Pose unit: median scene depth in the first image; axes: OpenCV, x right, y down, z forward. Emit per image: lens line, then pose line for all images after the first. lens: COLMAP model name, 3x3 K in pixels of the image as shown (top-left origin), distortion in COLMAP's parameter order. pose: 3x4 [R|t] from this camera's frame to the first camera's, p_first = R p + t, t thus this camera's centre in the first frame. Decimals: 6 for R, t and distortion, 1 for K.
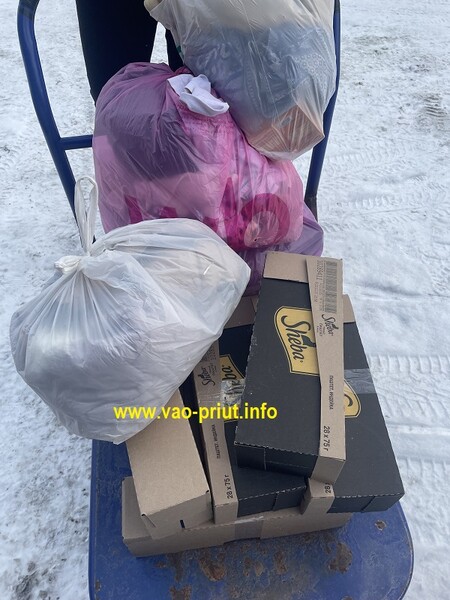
lens RADIAL K [[442.6, 0, 228.4], [0, 442.6, 299.4], [0, 0, 1]] dist [0.088285, -0.120722]
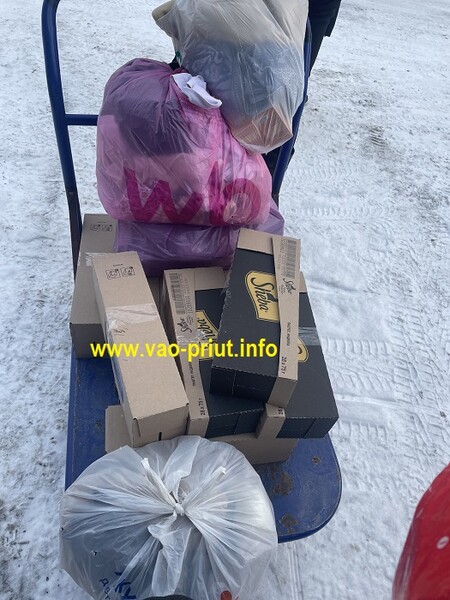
lens RADIAL K [[442.6, 0, 228.4], [0, 442.6, 299.4], [0, 0, 1]] dist [0.088285, -0.120722]
pose [[0.989076, 0.073800, 0.127604, -0.075330], [-0.069488, 0.996862, -0.037923, 0.118853], [-0.130003, 0.028641, 0.991100, -0.162778]]
